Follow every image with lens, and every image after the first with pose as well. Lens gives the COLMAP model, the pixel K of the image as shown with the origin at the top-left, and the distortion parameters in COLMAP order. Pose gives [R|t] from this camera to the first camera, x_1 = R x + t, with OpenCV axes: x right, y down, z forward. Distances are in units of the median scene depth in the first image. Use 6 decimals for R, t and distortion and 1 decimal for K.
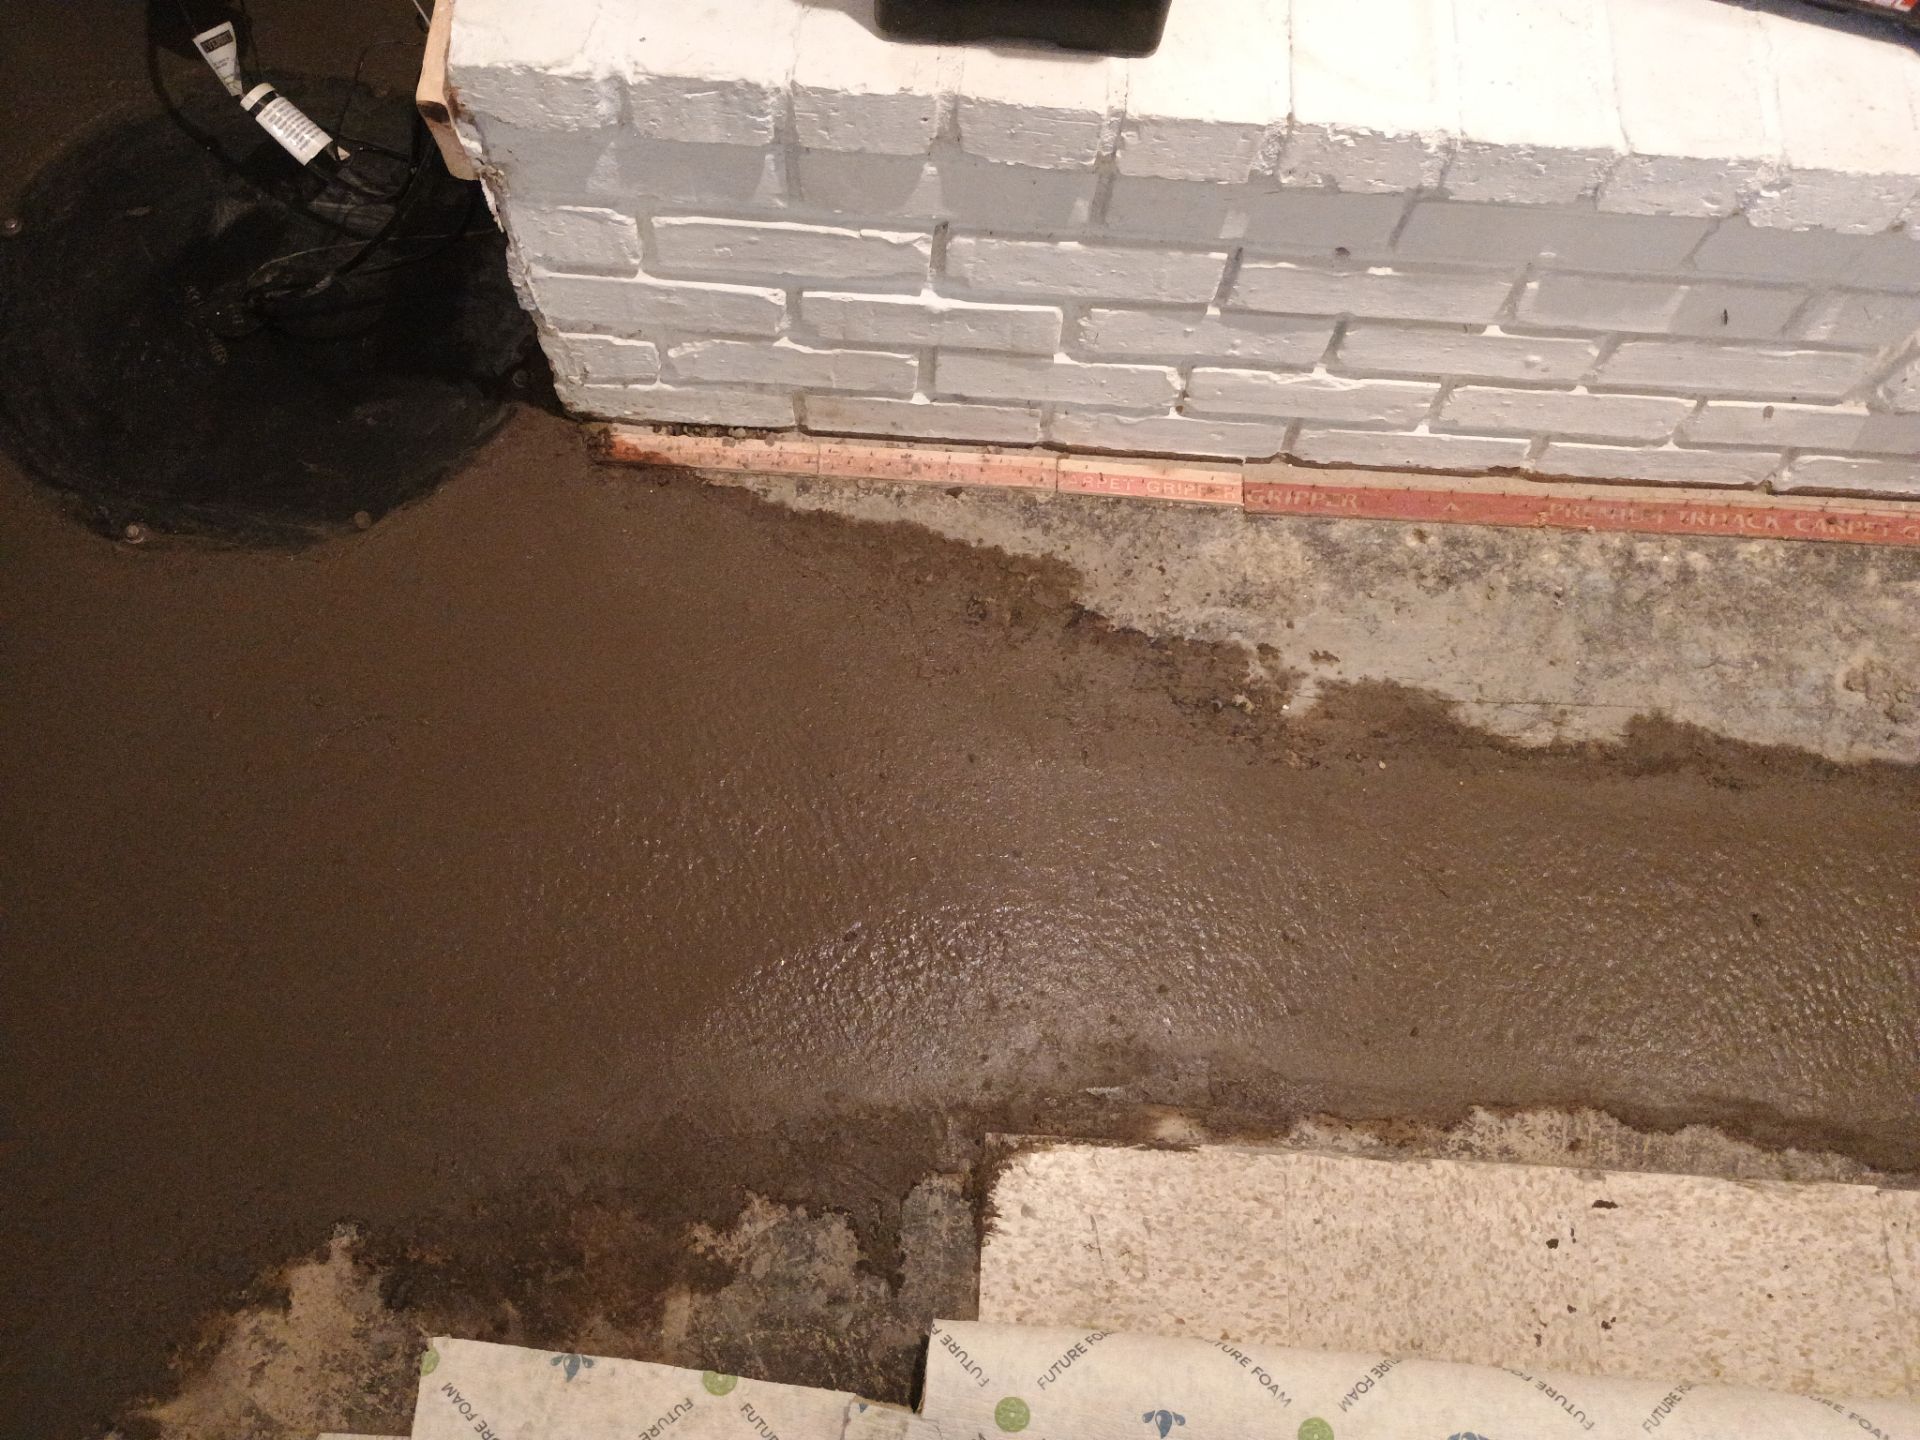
lens RADIAL K [[1655.2, 0, 954.4], [0, 1655.2, 725.9], [0, 0, 1]] dist [0.056323, -0.071151]
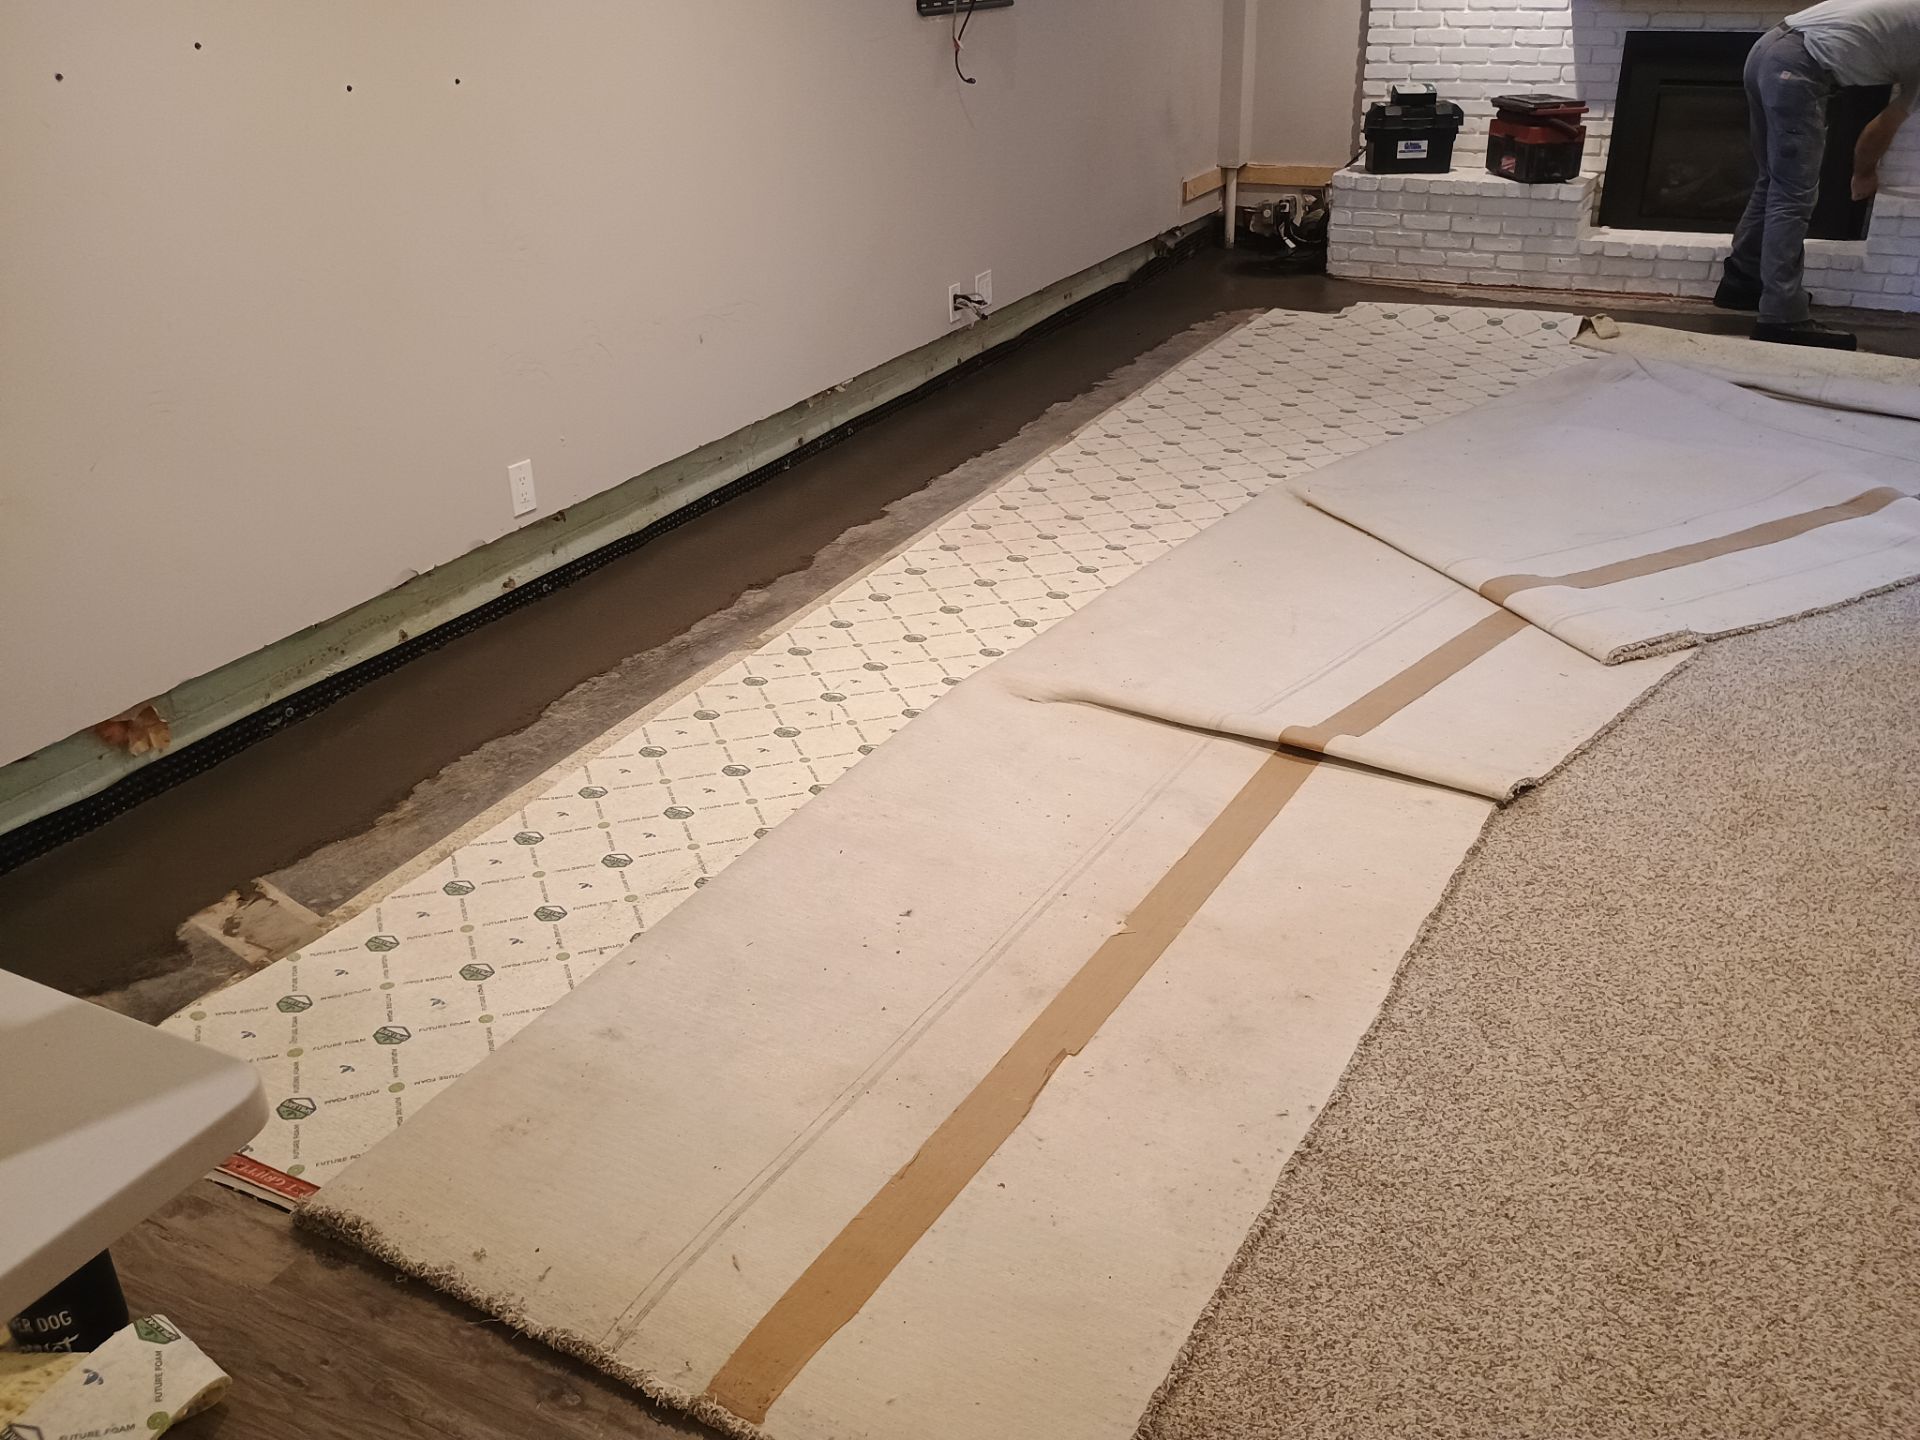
lens RADIAL K [[1651.7, 0, 975.7], [0, 1651.7, 750.5], [0, 0, 1]] dist [0.057330, -0.062964]
pose [[0.909406, 0.121587, -0.397741, 1.149717], [-0.354703, 0.726100, -0.589037, 4.900413], [0.217180, 0.676754, 0.703447, -2.131089]]
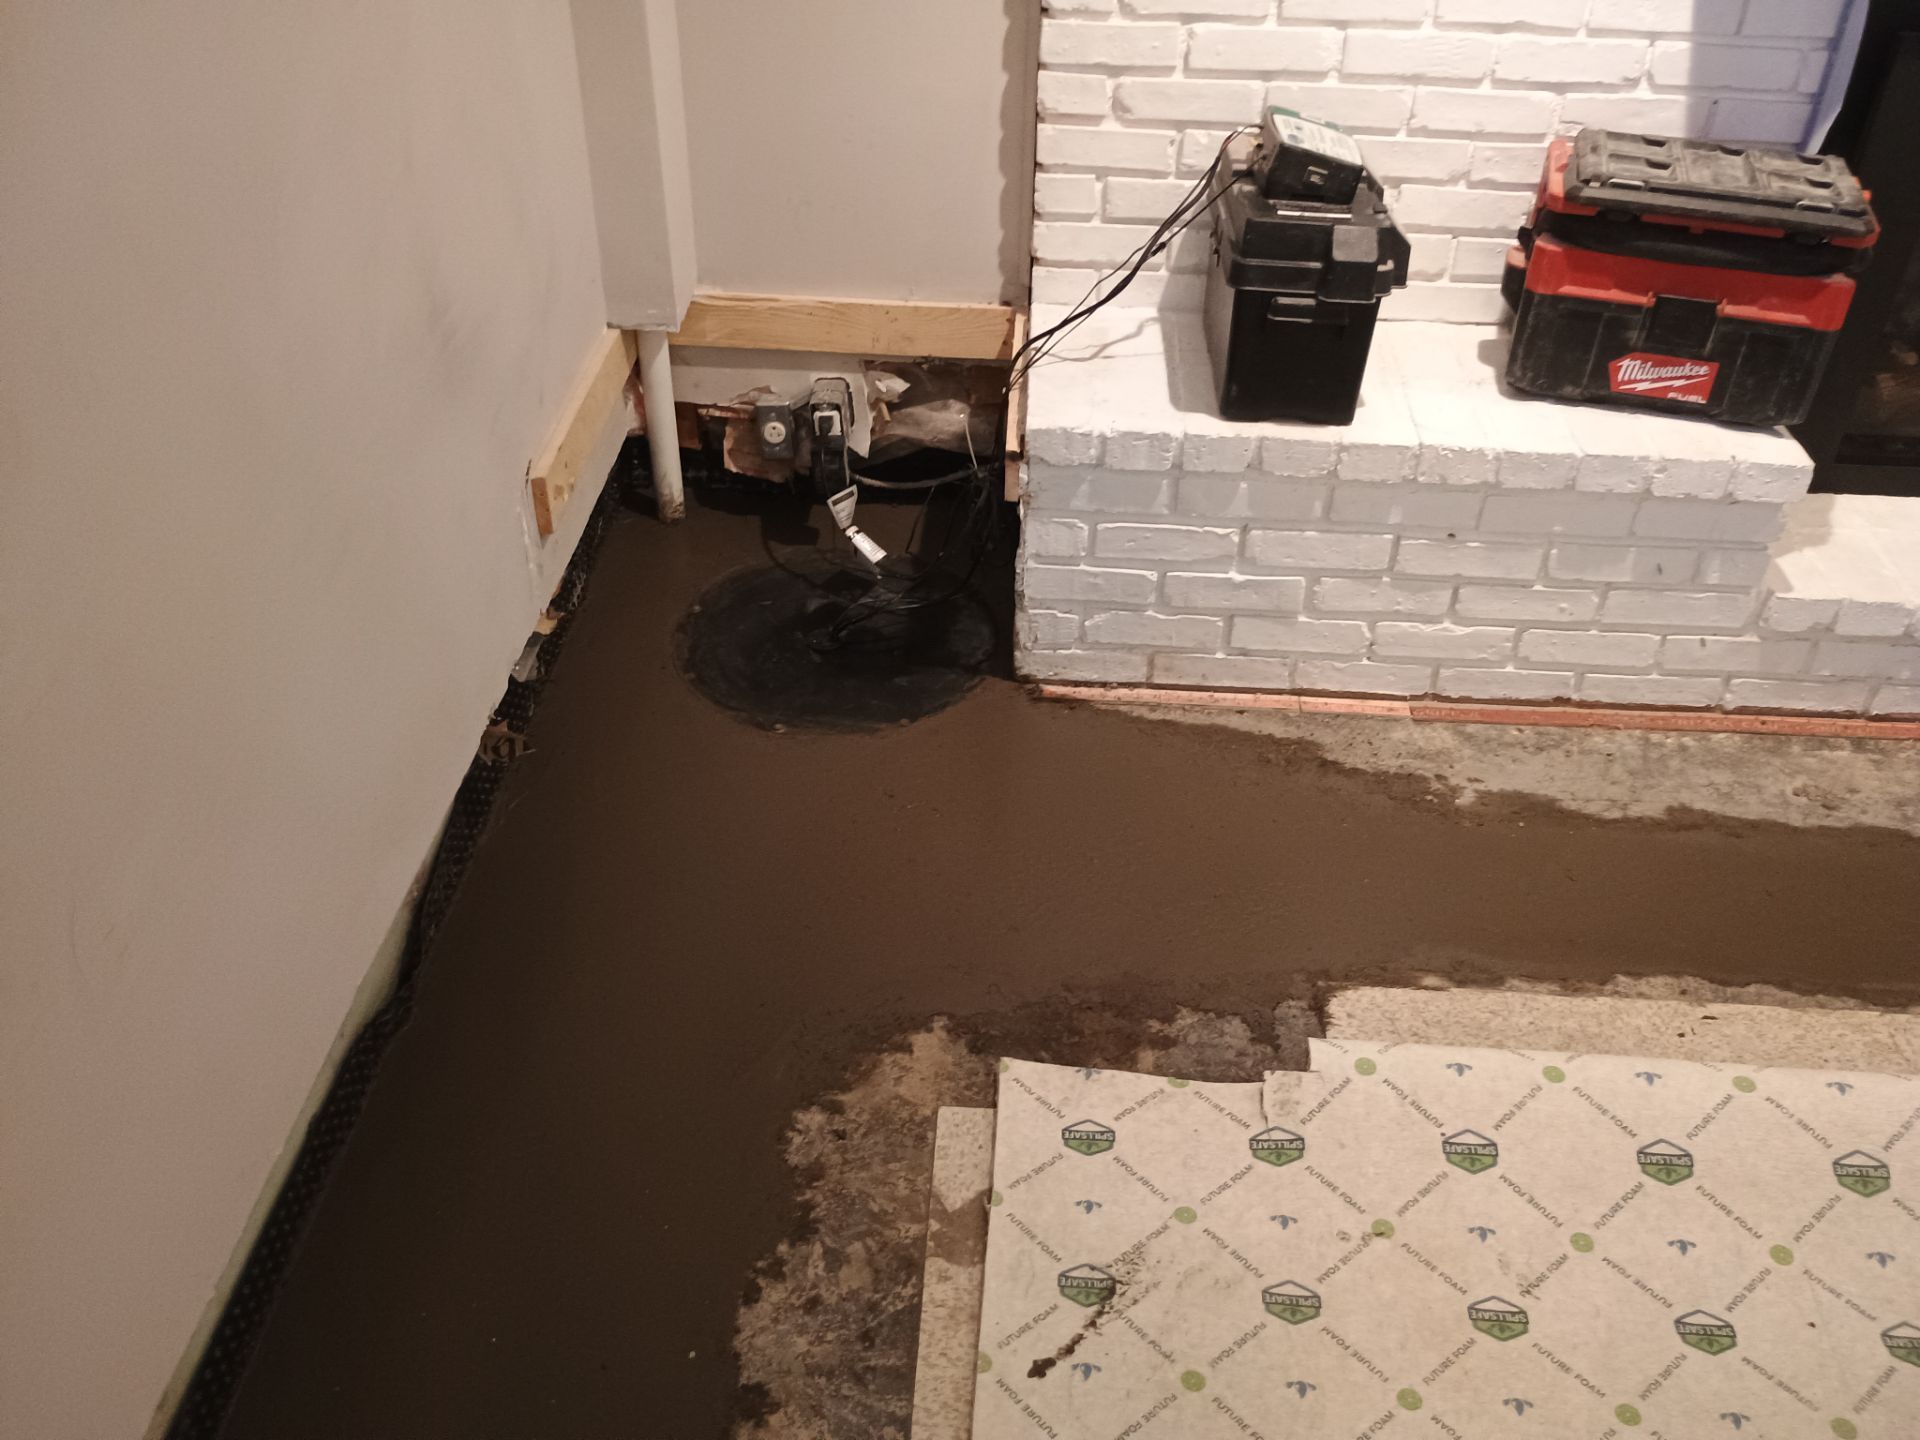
lens RADIAL K [[1640.2, 0, 997.0], [0, 1640.2, 700.5], [0, 0, 1]] dist [0.059735, -0.061737]
pose [[0.999764, -0.020622, -0.006759, -0.271707], [0.014089, 0.853669, -0.520626, 0.823370], [0.016506, 0.520408, 0.853758, -0.517871]]
